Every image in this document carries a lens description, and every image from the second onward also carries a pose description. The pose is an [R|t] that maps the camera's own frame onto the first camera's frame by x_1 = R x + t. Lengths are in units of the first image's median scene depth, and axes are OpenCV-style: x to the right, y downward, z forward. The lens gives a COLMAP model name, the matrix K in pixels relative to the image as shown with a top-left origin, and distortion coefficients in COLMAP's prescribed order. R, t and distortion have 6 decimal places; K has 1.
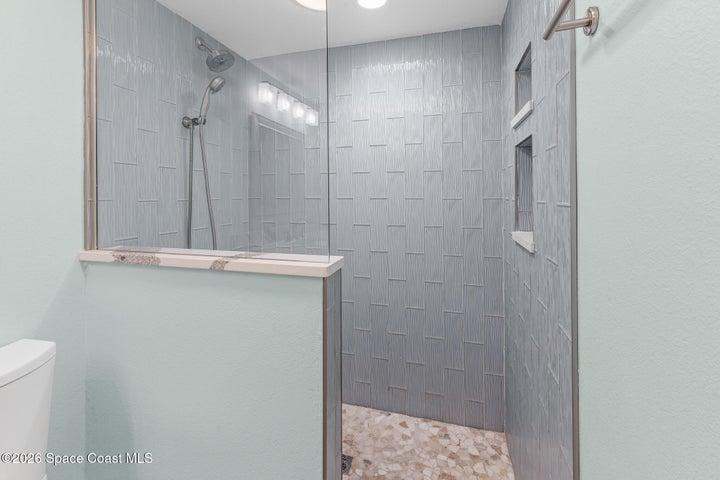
lens RADIAL K [[310.2, 0, 358.9], [0, 310.2, 188.0], [0, 0, 1]] dist [-0.000025, -0.000194]
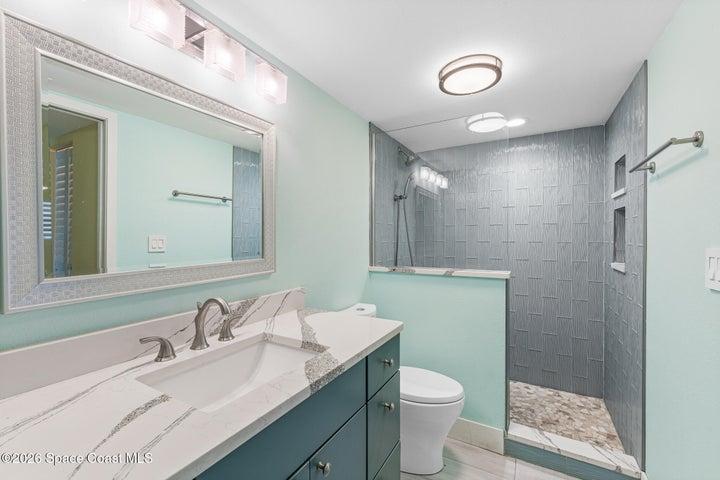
lens RADIAL K [[303.7, 0, 357.2], [0, 303.7, 238.7], [0, 0, 1]] dist [0.001532, -0.000097]
pose [[0.972164, 0.001065, -0.234299, -0.363703], [0.004964, 0.999672, 0.025140, -0.026644], [0.234248, -0.025603, 0.971840, -0.731097]]
